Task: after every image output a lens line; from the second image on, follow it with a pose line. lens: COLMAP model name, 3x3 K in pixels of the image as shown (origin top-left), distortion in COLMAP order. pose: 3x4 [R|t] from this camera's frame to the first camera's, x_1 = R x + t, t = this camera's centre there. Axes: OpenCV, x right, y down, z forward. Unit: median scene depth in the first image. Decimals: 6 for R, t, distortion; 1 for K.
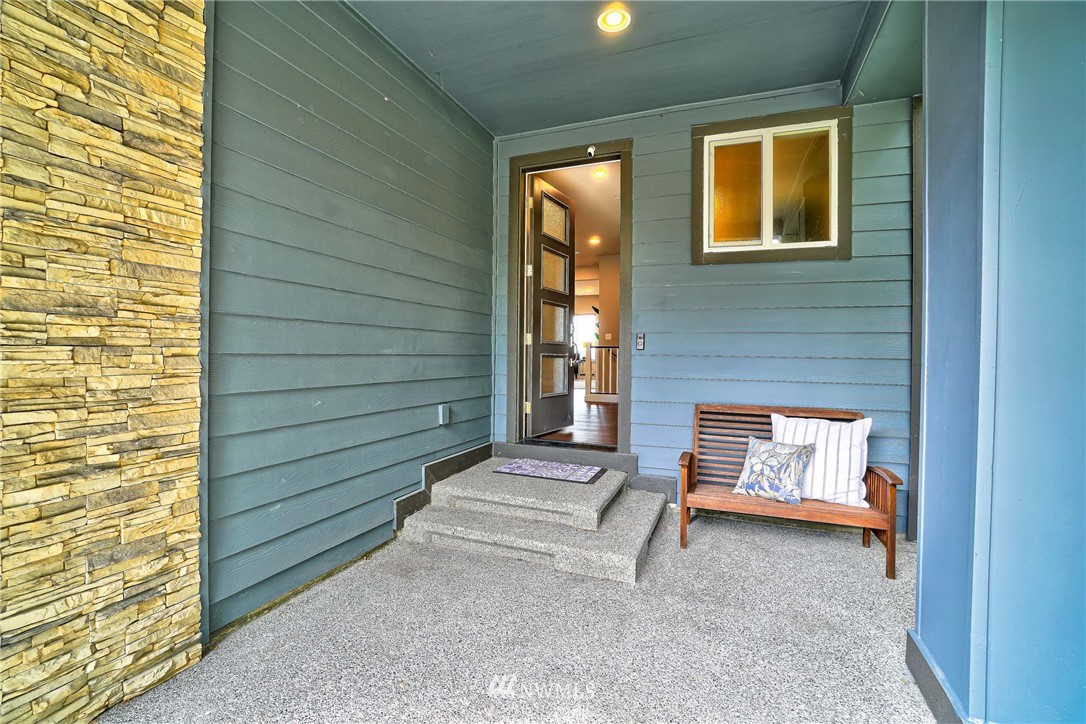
lens RADIAL K [[491.6, 0, 543.5], [0, 491.6, 354.8], [0, 0, 1]] dist [-0.003626, -0.000090]
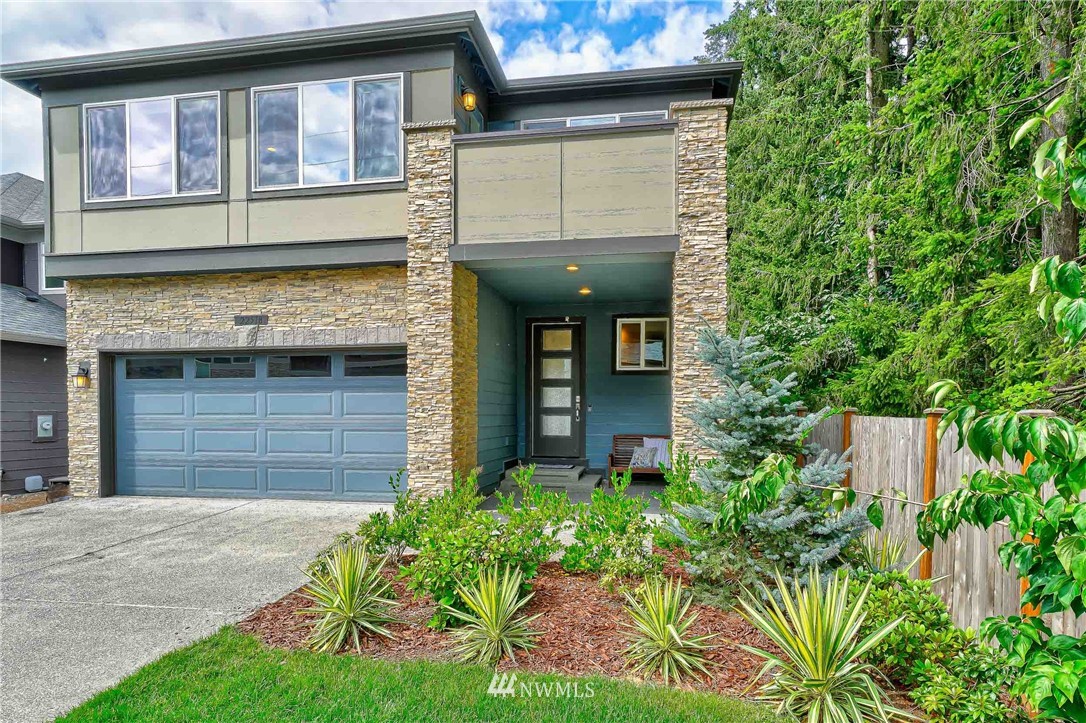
lens RADIAL K [[644.7, 0, 542.0], [0, 644.7, 426.6], [0, 0, 1]] dist [-0.007973, -0.000983]
pose [[0.979176, -0.008460, 0.202839, -0.647956], [0.005250, 0.999852, 0.016357, 0.007550], [-0.202947, -0.014952, 0.979076, -1.936276]]
